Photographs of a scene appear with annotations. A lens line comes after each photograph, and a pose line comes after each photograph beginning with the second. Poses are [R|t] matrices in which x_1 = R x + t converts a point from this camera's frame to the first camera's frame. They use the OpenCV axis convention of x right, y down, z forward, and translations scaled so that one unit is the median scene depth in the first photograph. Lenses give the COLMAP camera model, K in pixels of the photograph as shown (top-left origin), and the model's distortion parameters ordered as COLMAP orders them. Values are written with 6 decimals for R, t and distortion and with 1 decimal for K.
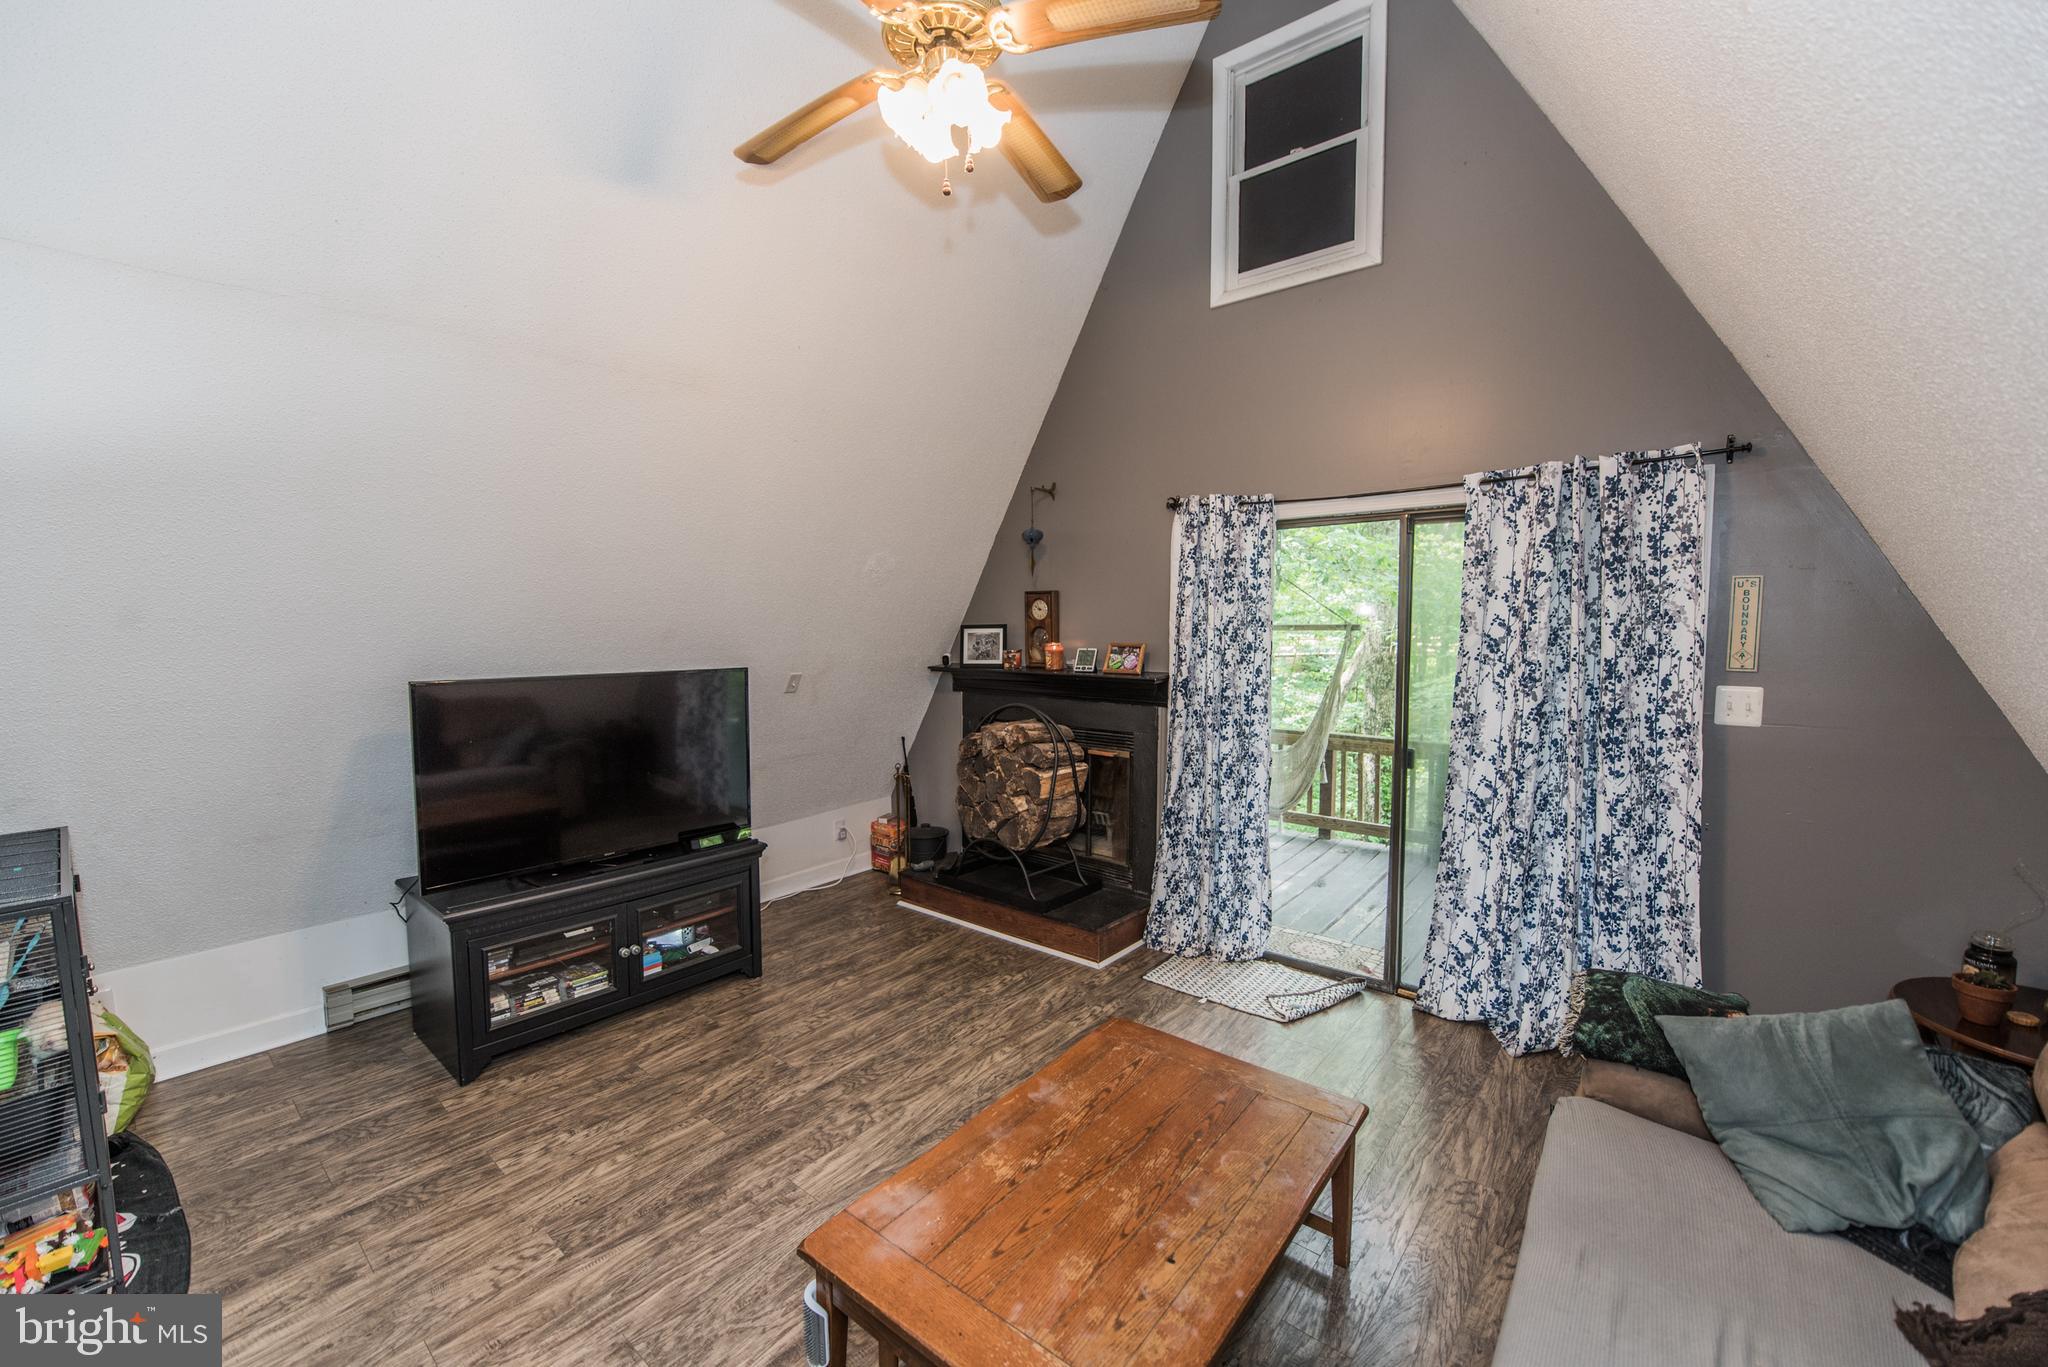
lens RADIAL K [[815.3, 0, 1018.3], [0, 815.3, 683.2], [0, 0, 1]] dist [-0.009796, -0.005346]
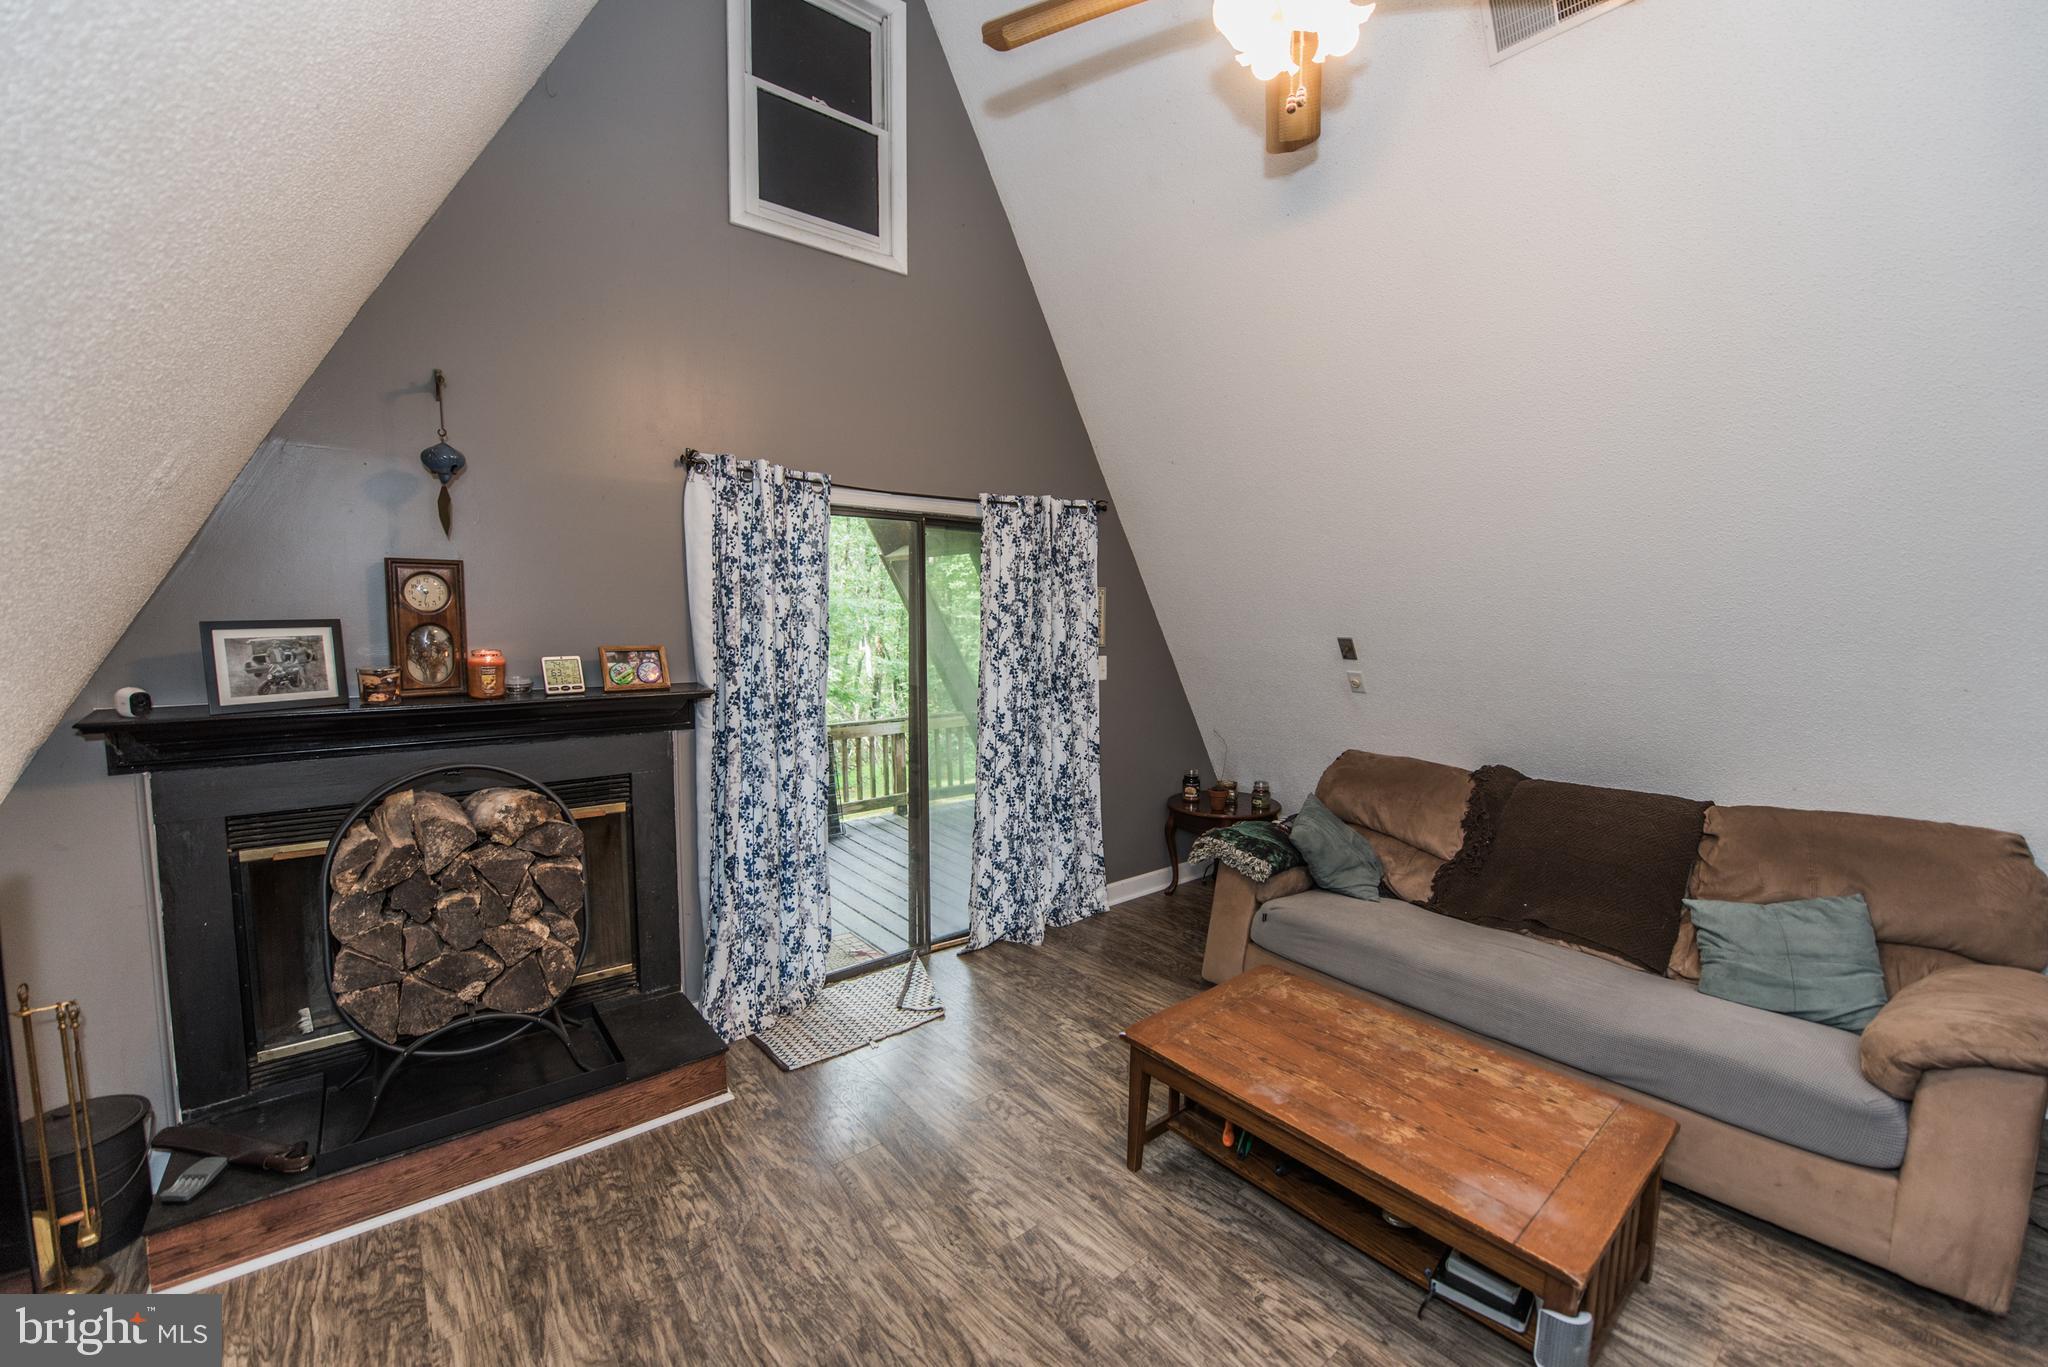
lens RADIAL K [[815.3, 0, 1018.3], [0, 815.3, 683.2], [0, 0, 1]] dist [-0.009796, -0.005346]
pose [[0.195774, -0.079152, 0.977449, -0.524001], [0.070640, 0.995286, 0.066448, -0.043702], [-0.978101, 0.056038, 0.200443, 0.590895]]
